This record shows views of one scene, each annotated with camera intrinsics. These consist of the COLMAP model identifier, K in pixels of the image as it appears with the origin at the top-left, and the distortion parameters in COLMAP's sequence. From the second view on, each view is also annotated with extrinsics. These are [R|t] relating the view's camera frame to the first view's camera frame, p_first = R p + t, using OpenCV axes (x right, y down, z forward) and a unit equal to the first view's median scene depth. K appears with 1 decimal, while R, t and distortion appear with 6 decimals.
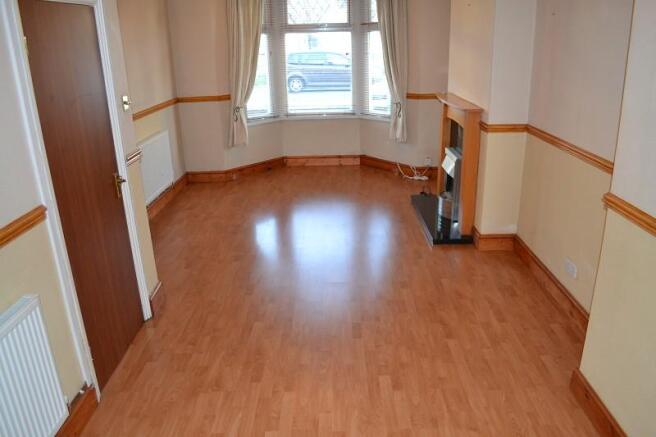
lens RADIAL K [[534.3, 0, 329.7], [0, 534.3, 223.5], [0, 0, 1]] dist [-0.069083, -0.003307]
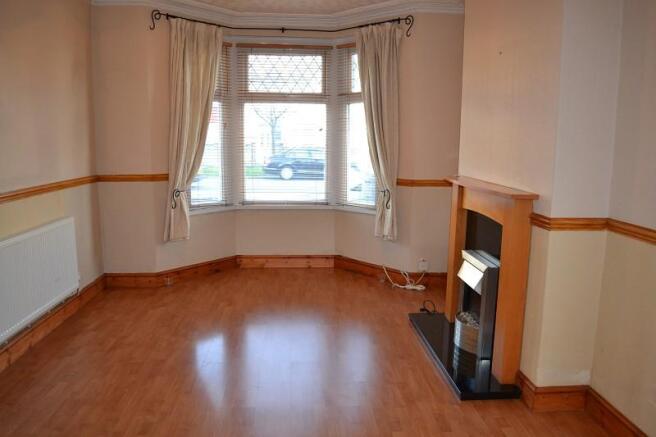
lens RADIAL K [[534.3, 0, 330.7], [0, 534.3, 218.1], [0, 0, 1]] dist [-0.069083, -0.003307]
pose [[0.996828, 0.024009, 0.075878, -0.011134], [-0.009527, 0.982554, -0.185734, -0.040559], [-0.079014, 0.184422, 0.979666, 0.246122]]
